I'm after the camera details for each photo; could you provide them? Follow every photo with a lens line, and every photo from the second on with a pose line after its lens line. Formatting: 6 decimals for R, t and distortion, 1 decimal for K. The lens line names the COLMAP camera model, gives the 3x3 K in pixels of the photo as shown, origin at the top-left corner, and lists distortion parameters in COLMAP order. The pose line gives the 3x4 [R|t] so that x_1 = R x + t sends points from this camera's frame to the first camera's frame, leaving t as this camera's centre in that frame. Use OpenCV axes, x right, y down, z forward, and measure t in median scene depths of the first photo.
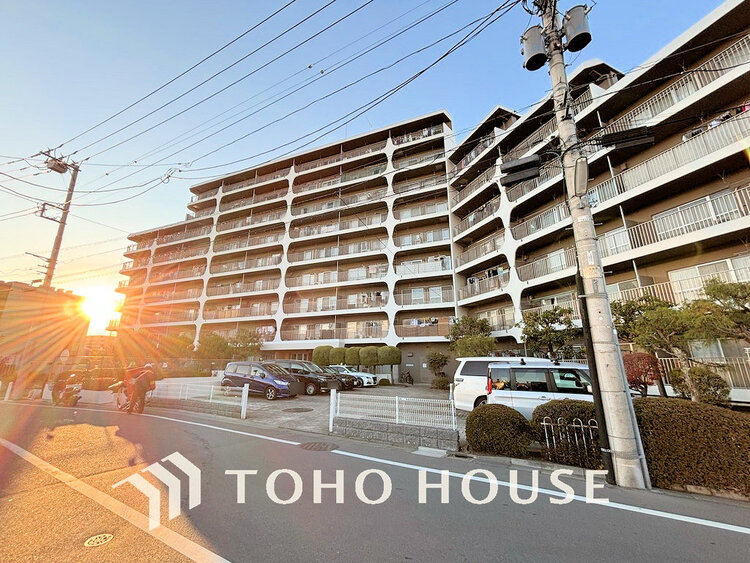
lens RADIAL K [[303.0, 0, 375.5], [0, 303.0, 282.3], [0, 0, 1]] dist [-0.001230, -0.000102]
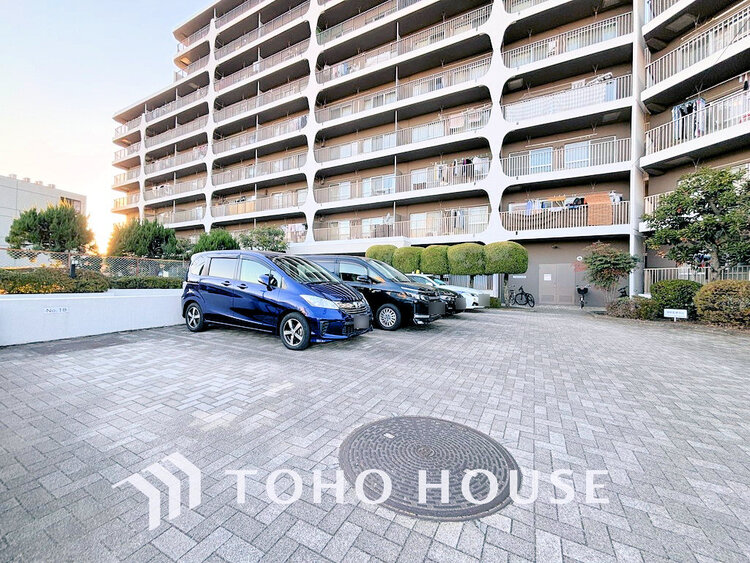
lens RADIAL K [[303.0, 0, 375.5], [0, 303.0, 282.3], [0, 0, 1]] dist [-0.001230, -0.000102]
pose [[0.995101, 0.013781, -0.097899, -0.129331], [0.012010, 0.966053, 0.258065, 0.131230], [0.098132, -0.257976, 0.961155, 0.403959]]
